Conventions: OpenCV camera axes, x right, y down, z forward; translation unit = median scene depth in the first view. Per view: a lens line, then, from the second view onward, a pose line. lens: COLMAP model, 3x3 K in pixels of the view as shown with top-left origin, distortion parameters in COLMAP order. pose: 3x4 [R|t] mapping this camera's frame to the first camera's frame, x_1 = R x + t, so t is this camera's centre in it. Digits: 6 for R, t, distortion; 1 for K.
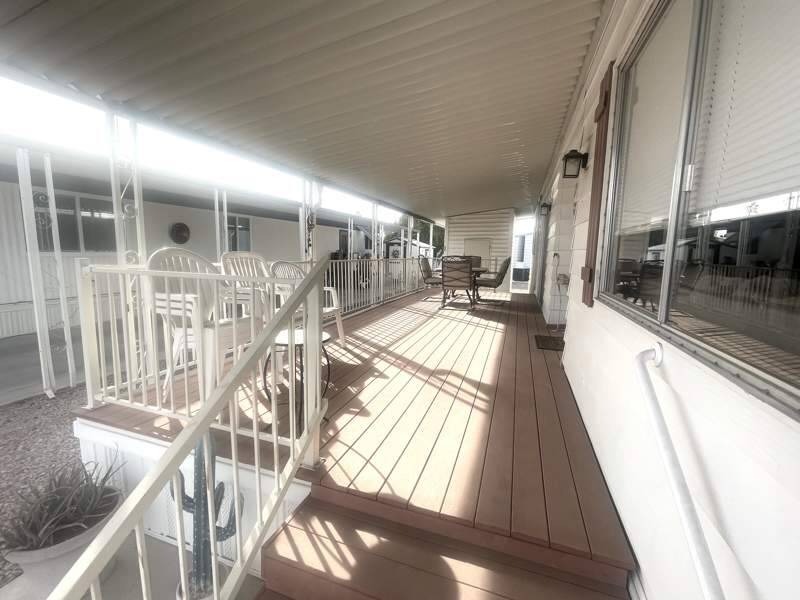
lens RADIAL K [[349.9, 0, 397.2], [0, 349.9, 298.1], [0, 0, 1]] dist [-0.008922, 0.002695]
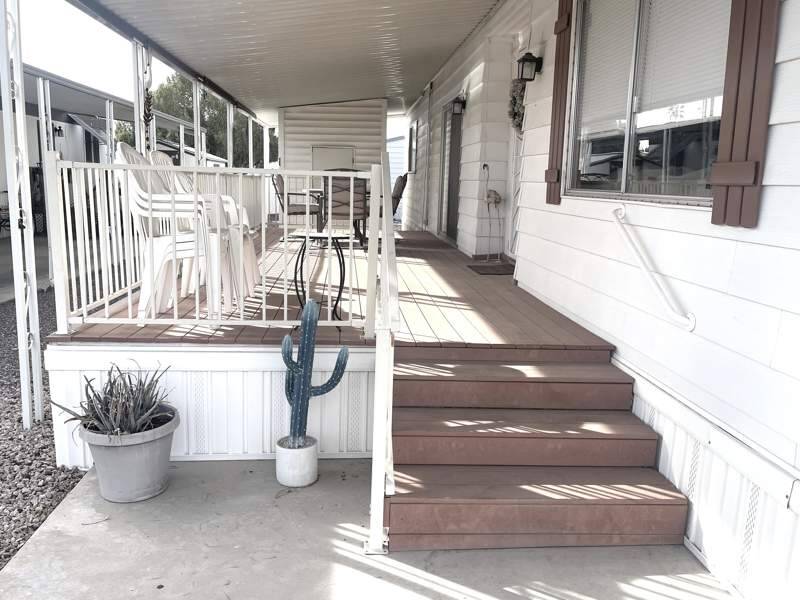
lens RADIAL K [[681.8, 0, 398.1], [0, 681.8, 299.1], [0, 0, 1]] dist [0.045634, 0.001449]
pose [[0.917642, -0.065697, 0.391941, -0.608903], [0.046390, 0.997207, 0.058538, 0.133434], [-0.394692, -0.035534, 0.918126, -0.630473]]
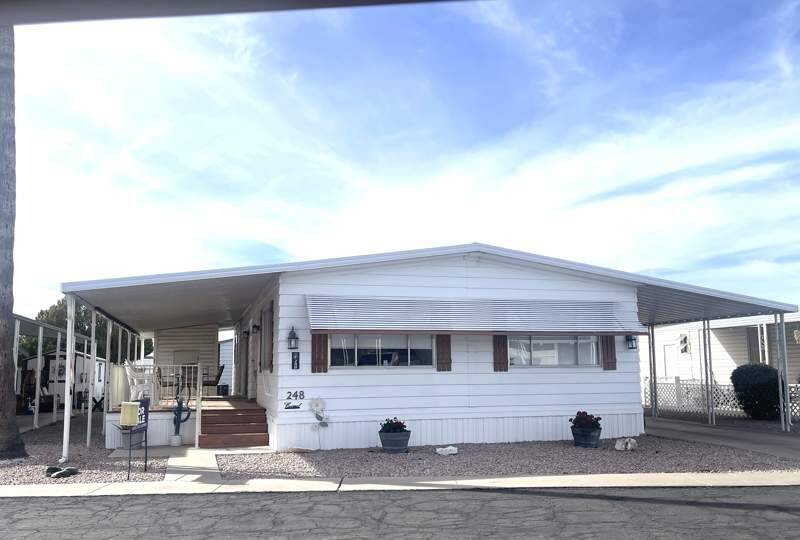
lens RADIAL K [[672.8, 0, 401.5], [0, 672.8, 274.2], [0, 0, 1]] dist [-0.006625, -0.005541]
pose [[0.809995, 0.052516, 0.584080, -1.787593], [0.105217, 0.966806, -0.232842, 0.608038], [-0.576920, 0.250056, 0.777583, -4.125425]]
